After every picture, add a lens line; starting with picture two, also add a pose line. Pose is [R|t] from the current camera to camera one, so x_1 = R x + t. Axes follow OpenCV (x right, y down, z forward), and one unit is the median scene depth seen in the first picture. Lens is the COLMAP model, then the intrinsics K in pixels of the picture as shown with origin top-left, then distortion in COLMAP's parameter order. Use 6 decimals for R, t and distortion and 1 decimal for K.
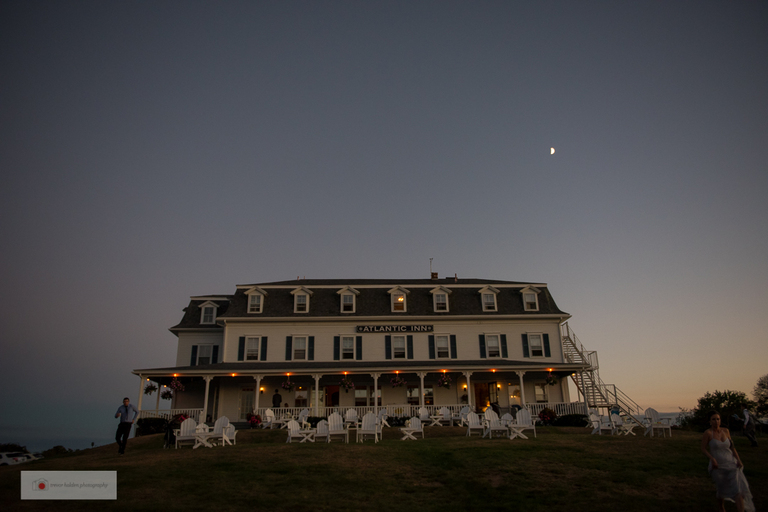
lens RADIAL K [[847.8, 0, 384.0], [0, 847.8, 256.0], [0, 0, 1]] dist [0.074996, 0.007660]
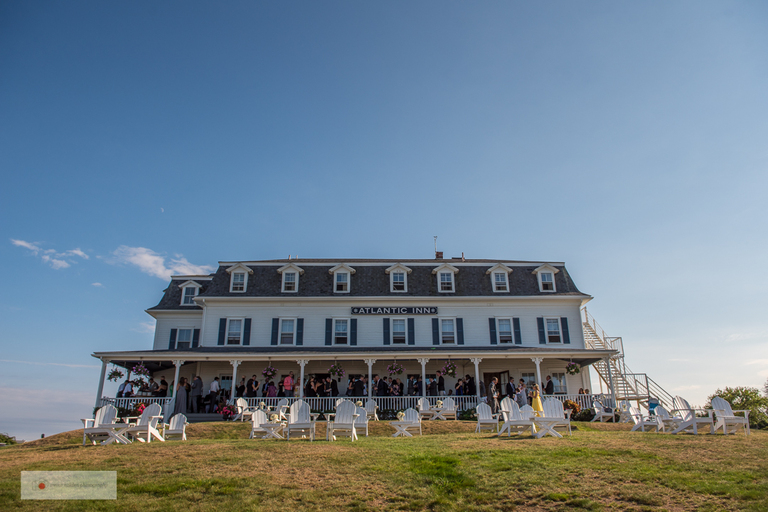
lens RADIAL K [[735.4, 0, 384.0], [0, 735.4, 256.0], [0, 0, 1]] dist [0.022529, 0.000546]
pose [[0.999733, 0.004150, -0.022731, 0.019531], [-0.004708, 0.999687, -0.024578, 0.047330], [0.022622, 0.024678, 0.999439, 0.227383]]
